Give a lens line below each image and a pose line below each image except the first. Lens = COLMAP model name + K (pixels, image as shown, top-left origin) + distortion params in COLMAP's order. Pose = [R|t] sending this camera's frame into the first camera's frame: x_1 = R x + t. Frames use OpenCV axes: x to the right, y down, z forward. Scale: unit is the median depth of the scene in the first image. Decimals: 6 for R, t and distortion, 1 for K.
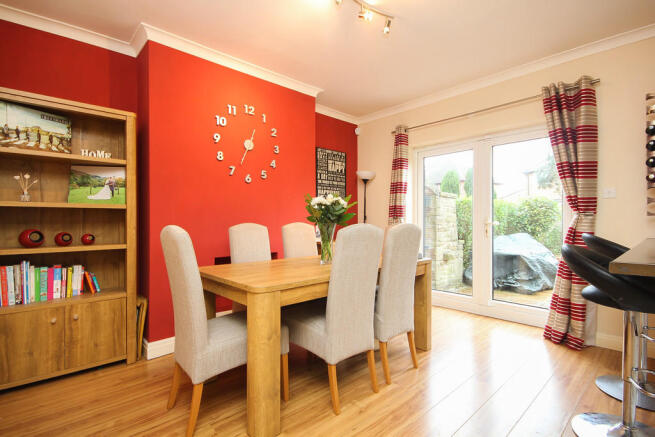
lens RADIAL K [[313.0, 0, 327.5], [0, 313.0, 218.5], [0, 0, 1]] dist [-0.014400, 0.000273]
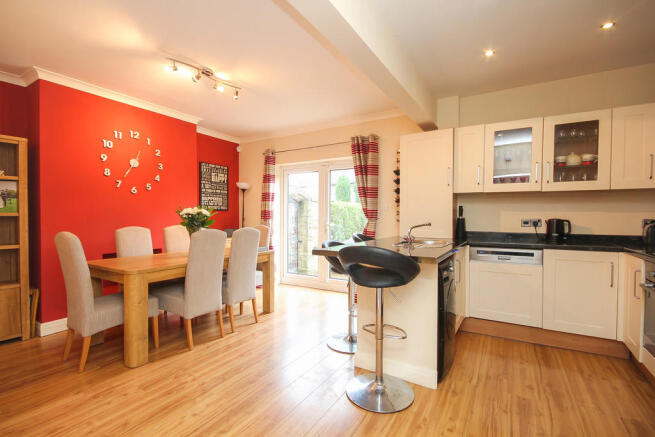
lens RADIAL K [[300.1, 0, 327.5], [0, 300.1, 218.5], [0, 0, 1]] dist [0.003386, -0.012715]
pose [[0.960554, 0.002185, 0.278085, 0.178544], [-0.006624, 0.999865, 0.015023, -0.042913], [-0.278015, -0.016273, 0.960439, -0.418636]]
